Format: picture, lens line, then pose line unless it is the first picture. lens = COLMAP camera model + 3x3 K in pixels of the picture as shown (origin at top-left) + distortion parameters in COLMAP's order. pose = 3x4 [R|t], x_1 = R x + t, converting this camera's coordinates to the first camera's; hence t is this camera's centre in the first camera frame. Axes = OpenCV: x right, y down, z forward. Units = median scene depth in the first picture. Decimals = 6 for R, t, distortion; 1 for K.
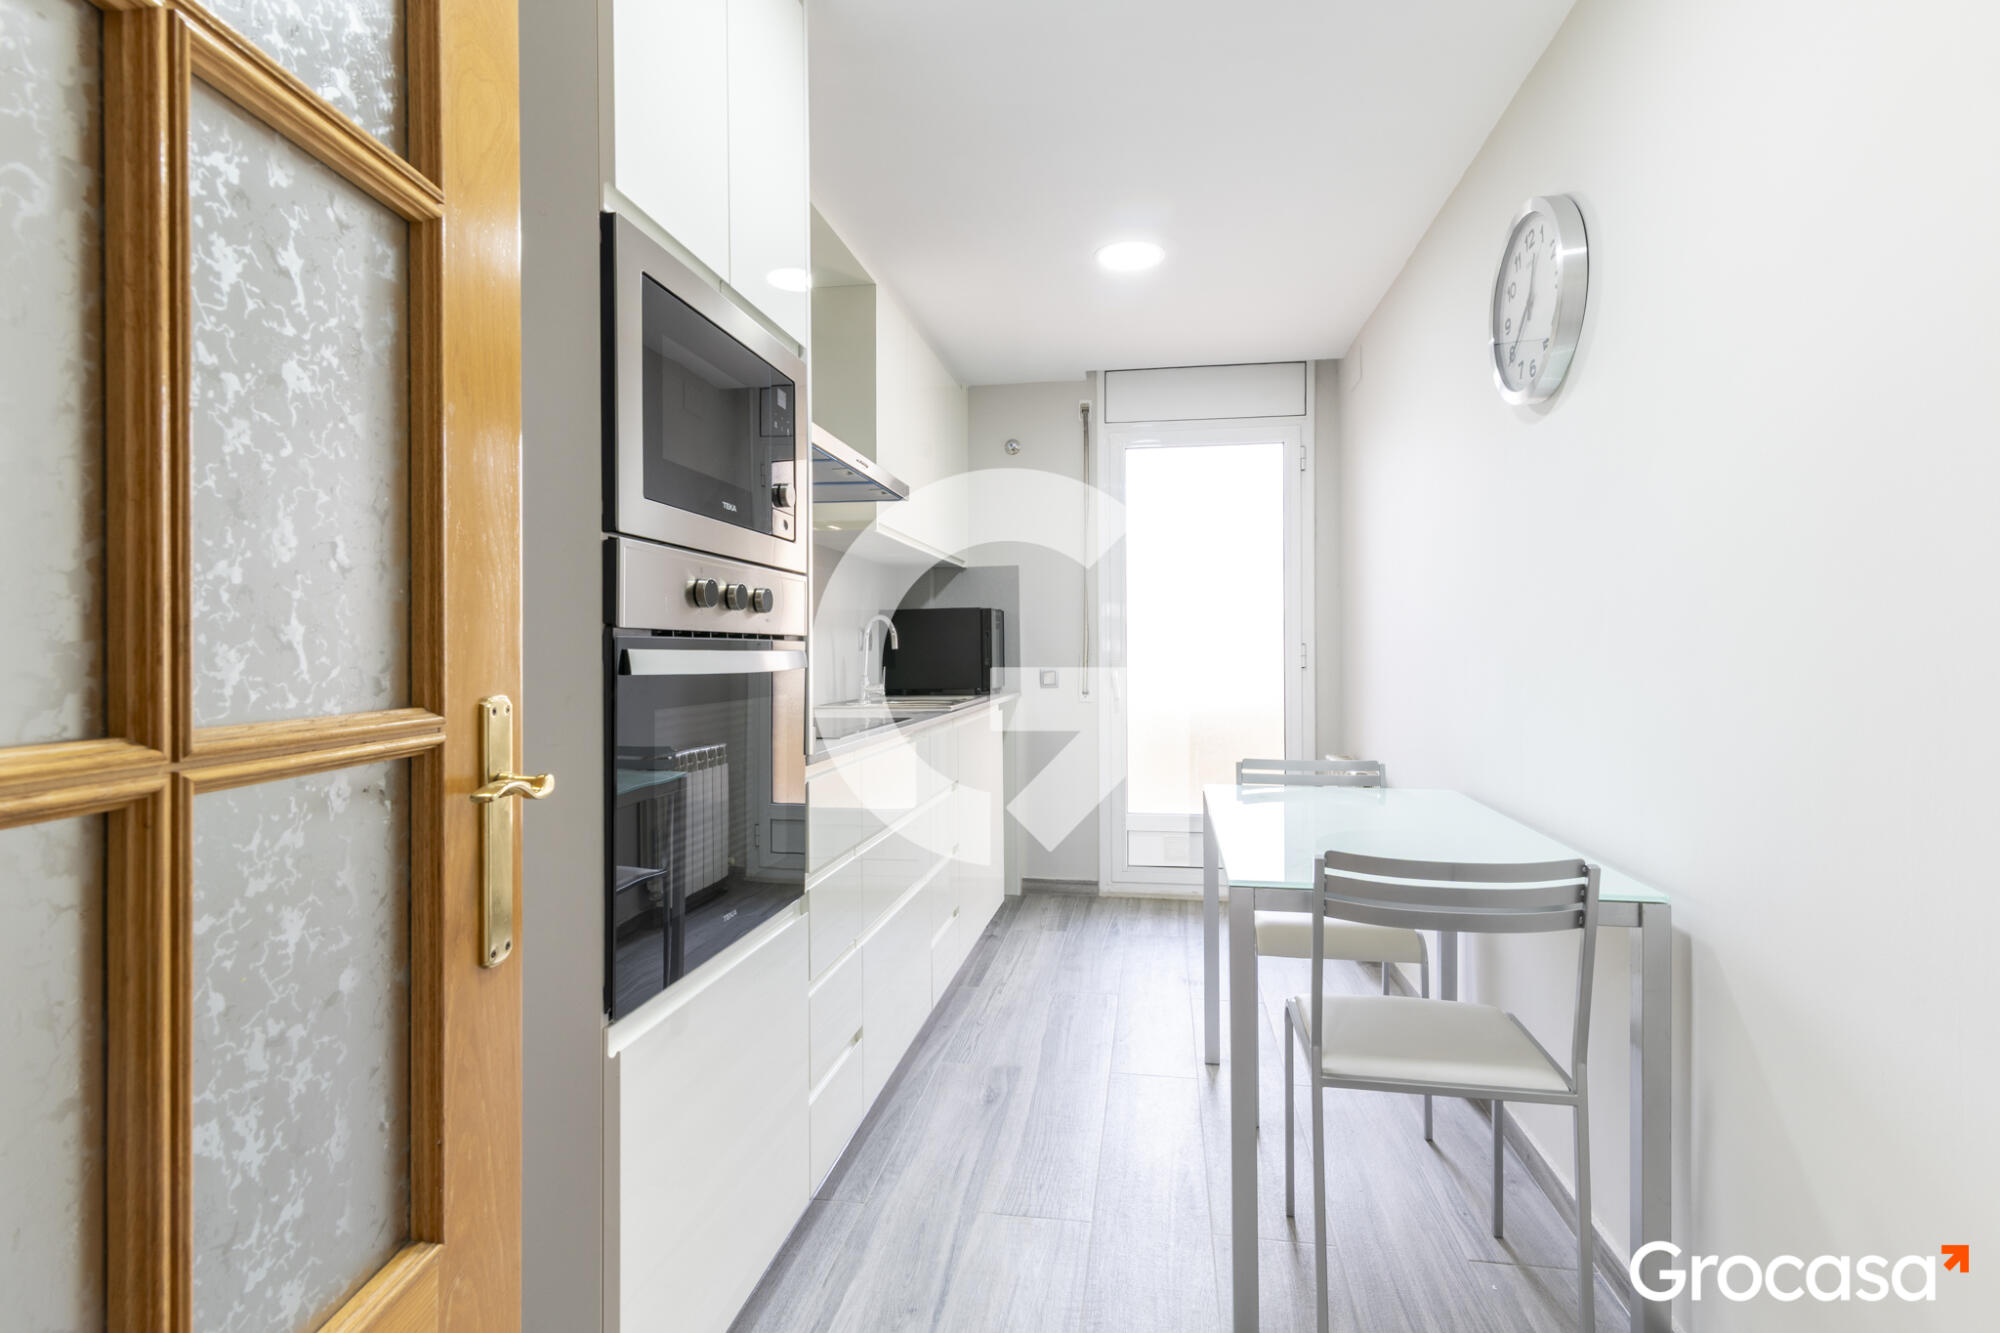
lens RADIAL K [[928.0, 0, 1000.9], [0, 928.0, 657.6], [0, 0, 1]] dist [0.012357, 0.000597]
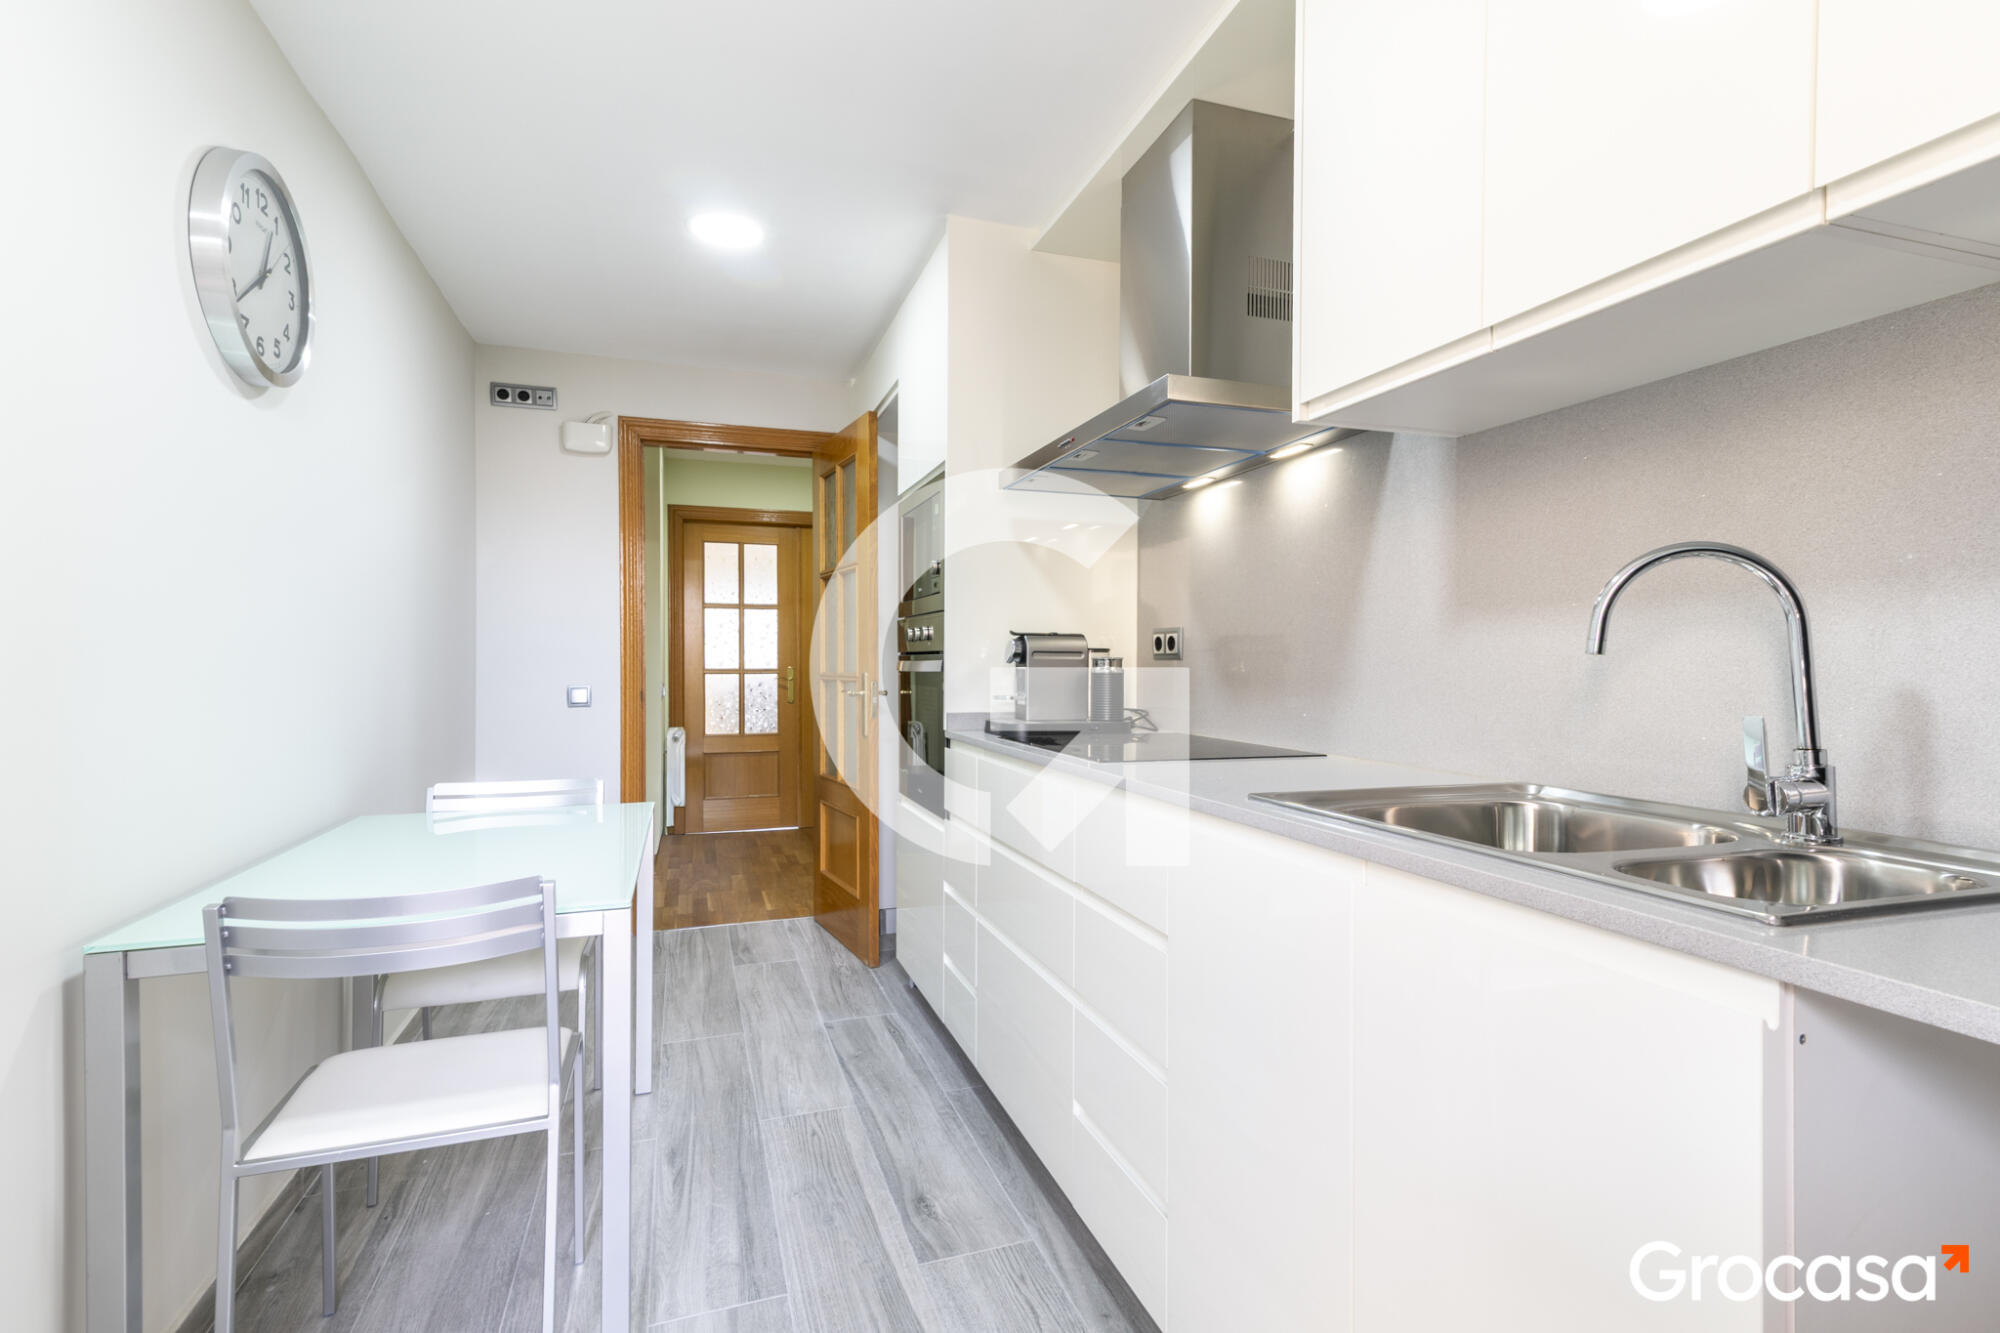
lens RADIAL K [[928.0, 0, 997.9], [0, 928.0, 665.7], [0, 0, 1]] dist [0.012357, 0.000597]
pose [[-0.879270, -0.000869, -0.476323, 0.345218], [-0.004597, 0.999967, 0.006660, -0.002953], [0.476302, 0.008046, -0.879245, 1.882024]]
